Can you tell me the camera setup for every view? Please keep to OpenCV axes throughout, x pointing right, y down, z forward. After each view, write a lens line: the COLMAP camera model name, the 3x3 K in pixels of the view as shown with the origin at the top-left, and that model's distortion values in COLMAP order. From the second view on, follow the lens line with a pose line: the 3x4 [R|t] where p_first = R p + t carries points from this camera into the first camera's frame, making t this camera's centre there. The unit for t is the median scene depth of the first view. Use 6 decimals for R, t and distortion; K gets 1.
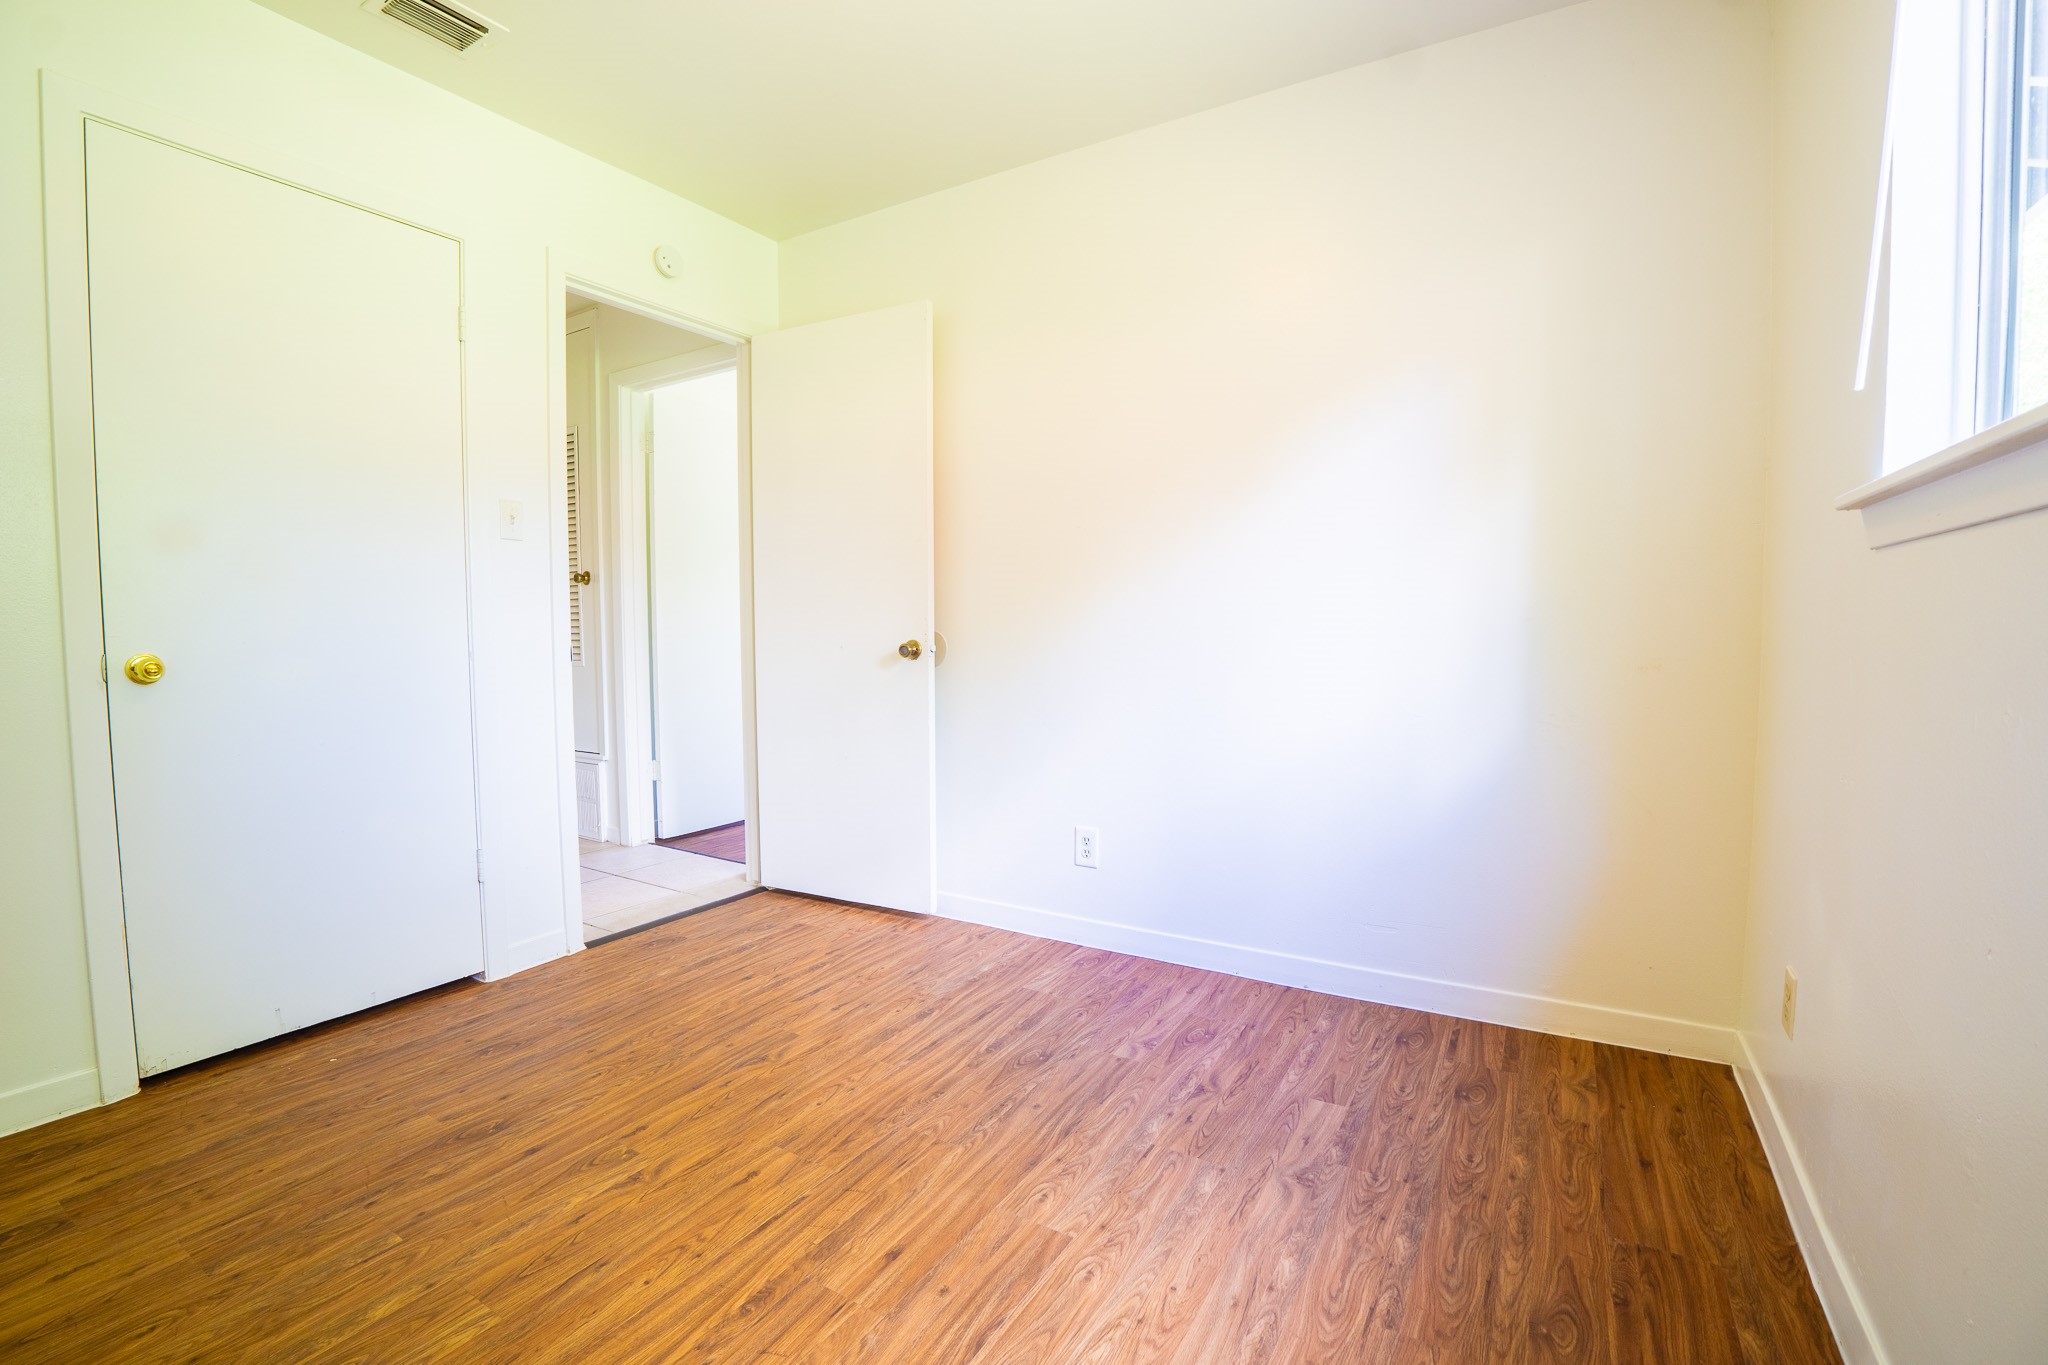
lens RADIAL K [[914.0, 0, 1005.3], [0, 914.0, 684.3], [0, 0, 1]] dist [-0.074140, 0.019622]
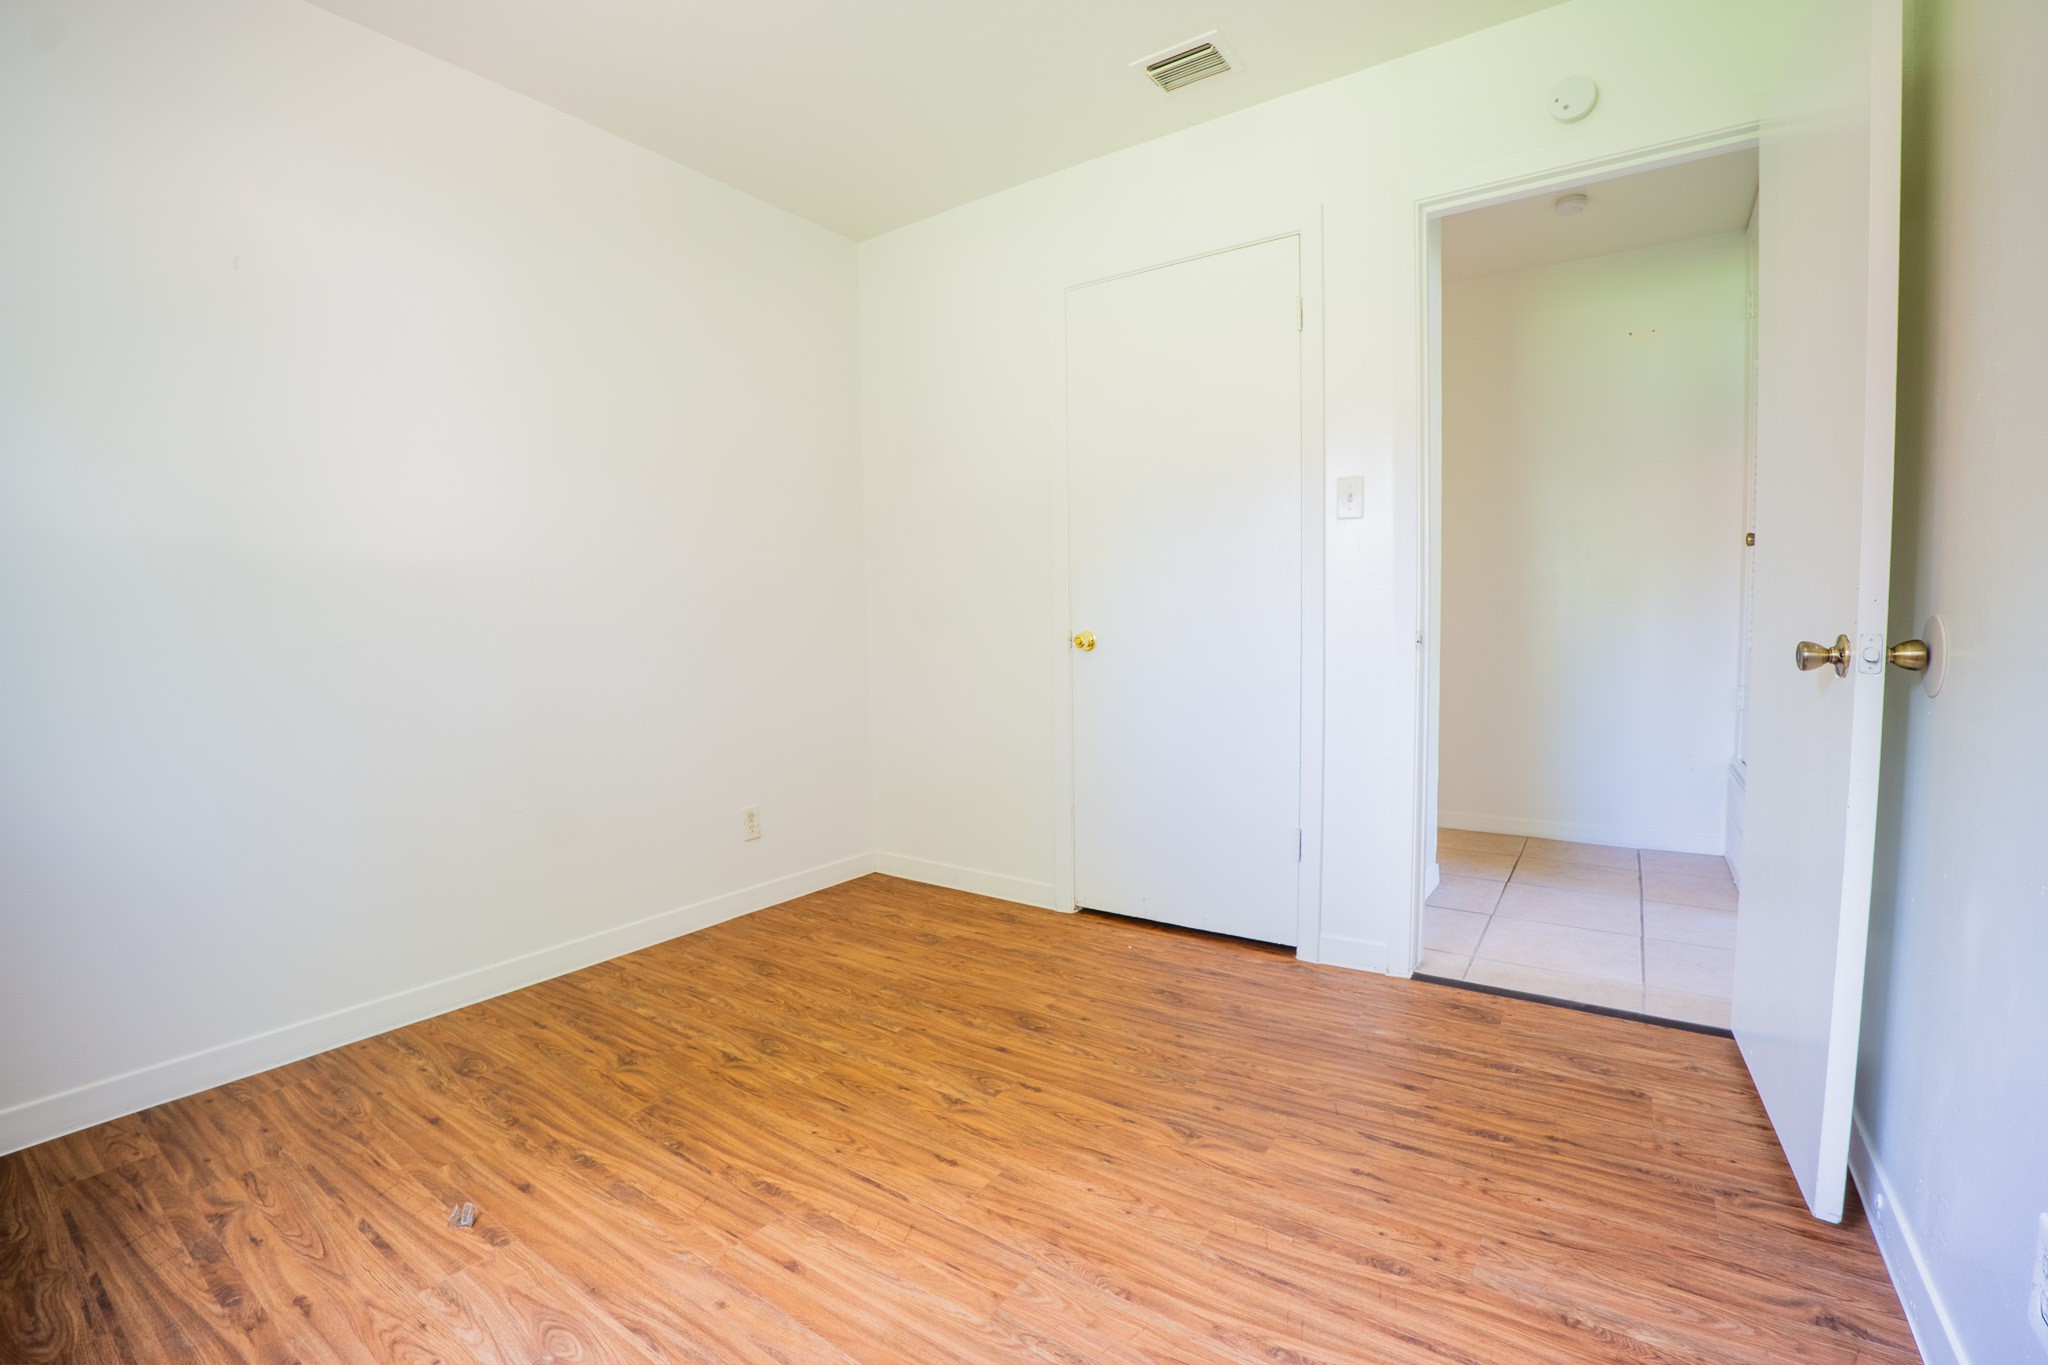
lens RADIAL K [[902.3, 0, 1013.5], [0, 902.3, 688.2], [0, 0, 1]] dist [-0.072402, 0.018987]
pose [[-0.066334, 0.080032, -0.994583, 0.584297], [-0.046287, 0.995458, 0.083190, -0.059118], [0.996723, 0.051555, -0.062329, 0.979626]]
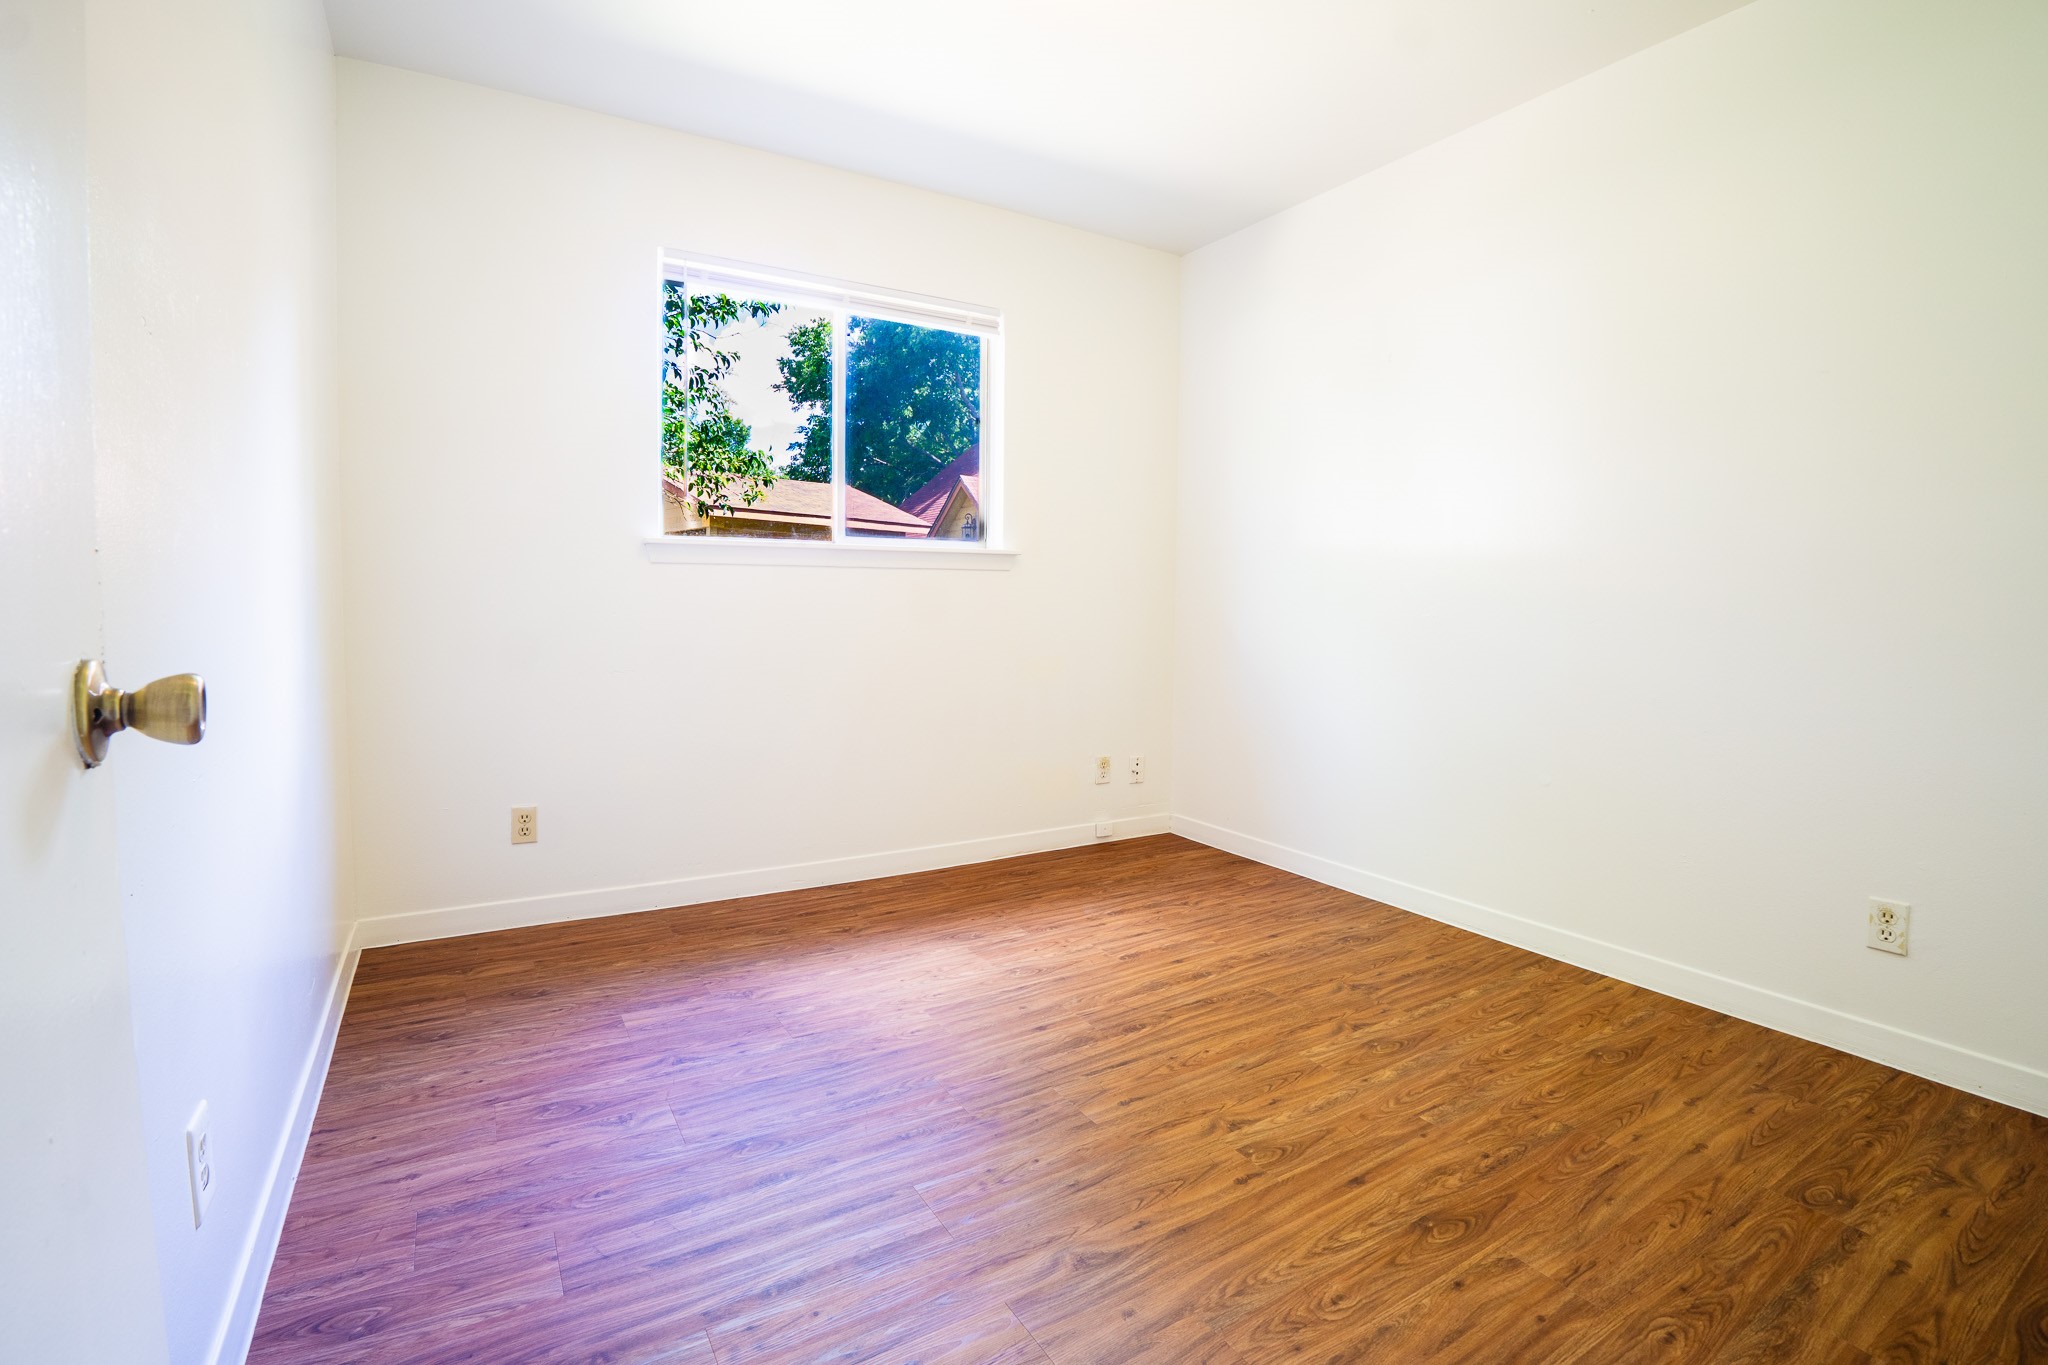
lens RADIAL K [[902.3, 0, 1013.5], [0, 902.3, 688.2], [0, 0, 1]] dist [-0.072402, 0.018987]
pose [[-0.890187, -0.048517, 0.453005, -0.554369], [0.021762, 0.988651, 0.148649, -0.093218], [-0.455075, 0.142184, -0.879028, 1.712770]]
